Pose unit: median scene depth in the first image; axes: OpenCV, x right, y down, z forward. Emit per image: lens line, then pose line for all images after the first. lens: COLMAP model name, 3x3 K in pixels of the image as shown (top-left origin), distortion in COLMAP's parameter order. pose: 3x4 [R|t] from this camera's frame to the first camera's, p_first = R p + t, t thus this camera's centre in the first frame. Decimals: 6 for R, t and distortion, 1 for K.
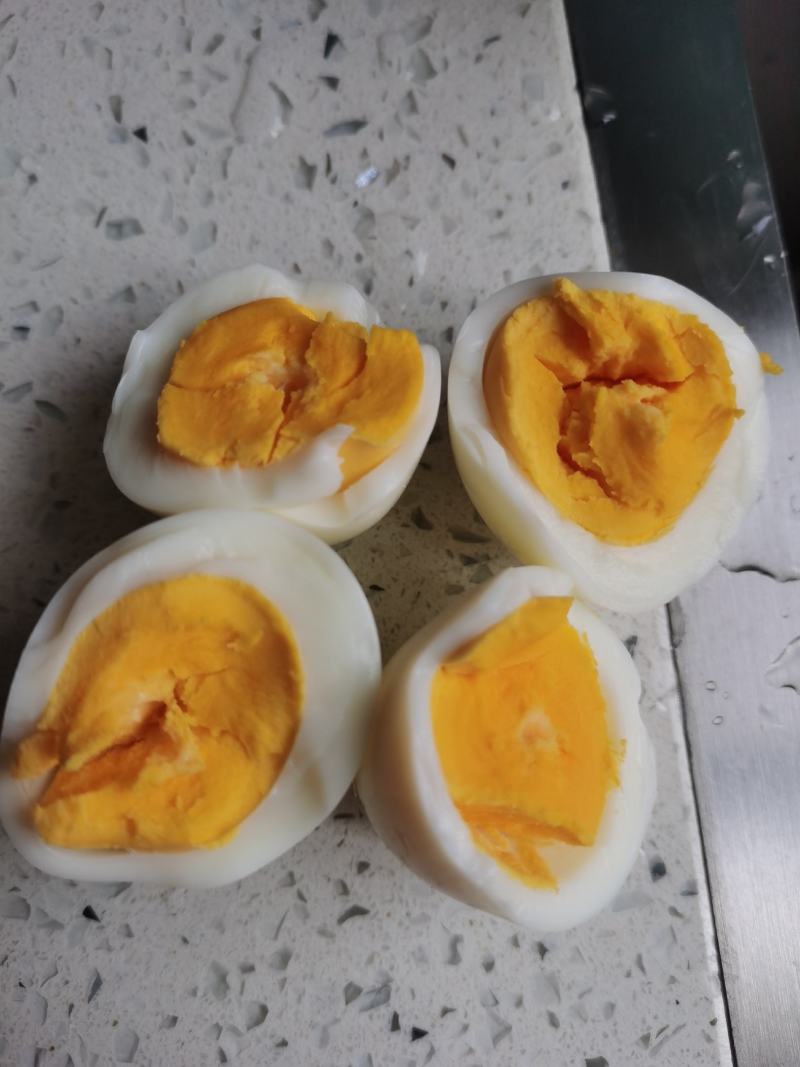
lens RADIAL K [[885.5, 0, 395.1], [0, 885.5, 534.0], [0, 0, 1]] dist [-0.054970, -0.008637]
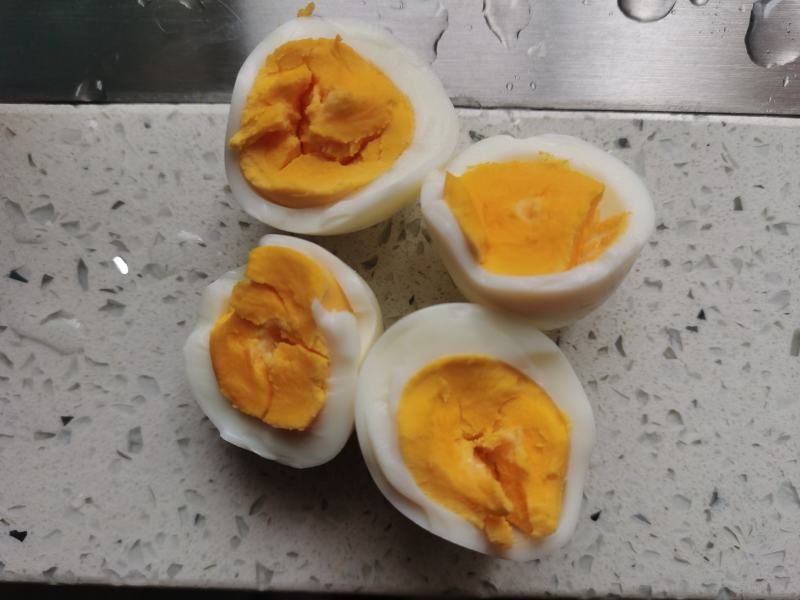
lens RADIAL K [[663.9, 0, 400.0], [0, 663.9, 300.0], [0, 0, 1]] dist [-0.054970, -0.008637]
pose [[0.146157, -0.989205, -0.010546, -0.012715], [0.983956, 0.144263, 0.104968, -0.077807], [-0.102314, -0.025719, 0.994420, -0.103031]]
